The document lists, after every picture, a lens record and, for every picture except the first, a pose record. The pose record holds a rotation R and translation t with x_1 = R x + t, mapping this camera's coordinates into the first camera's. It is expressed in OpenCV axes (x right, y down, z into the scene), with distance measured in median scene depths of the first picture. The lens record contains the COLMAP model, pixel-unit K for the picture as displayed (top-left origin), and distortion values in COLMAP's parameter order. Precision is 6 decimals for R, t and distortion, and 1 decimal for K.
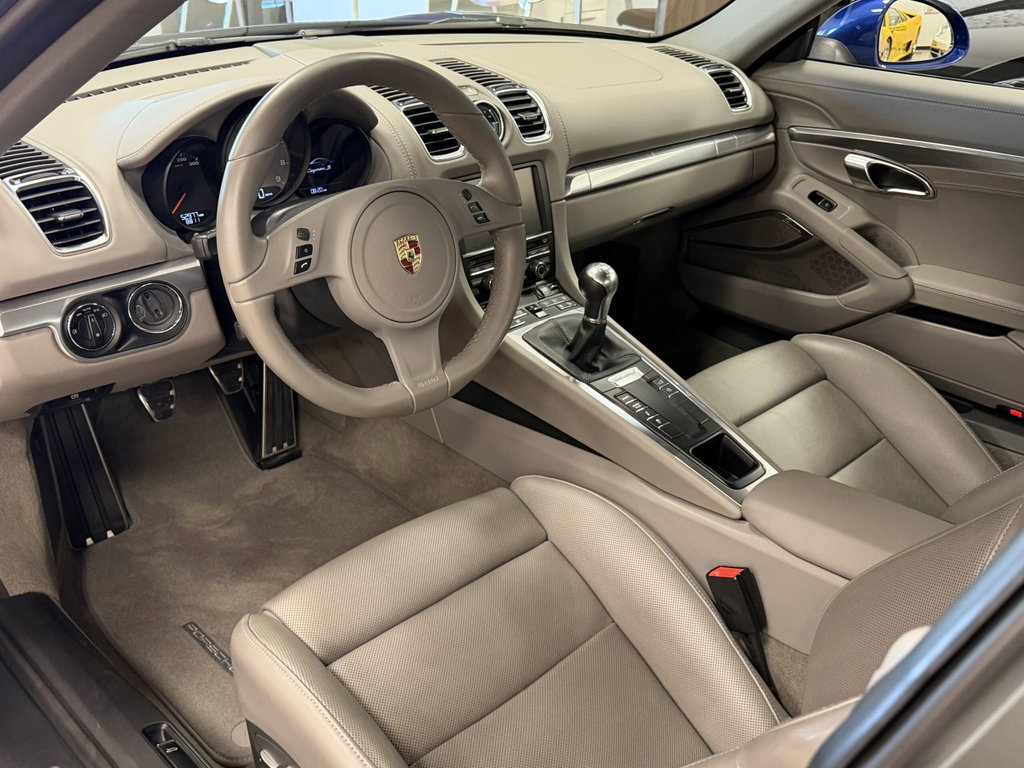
lens RADIAL K [[1006.1, 0, 512.0], [0, 1006.1, 384.0], [0, 0, 1]] dist [0.138150, -0.312593]
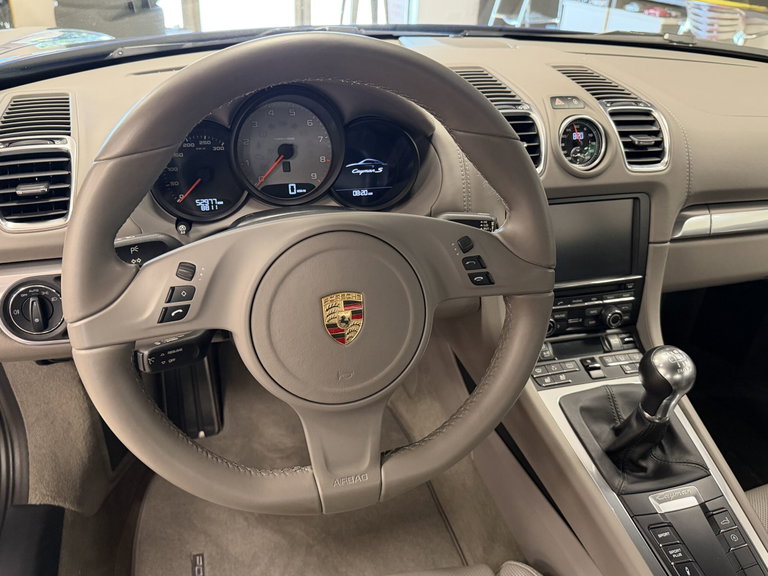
lens RADIAL K [[630.1, 0, 384.0], [0, 630.1, 288.0], [0, 0, 1]] dist [0.109250, -0.234293]
pose [[0.878783, 0.232710, -0.416637, 0.081436], [-0.223462, 0.972078, 0.071616, -0.144076], [0.421670, 0.030168, 0.906248, 0.463162]]
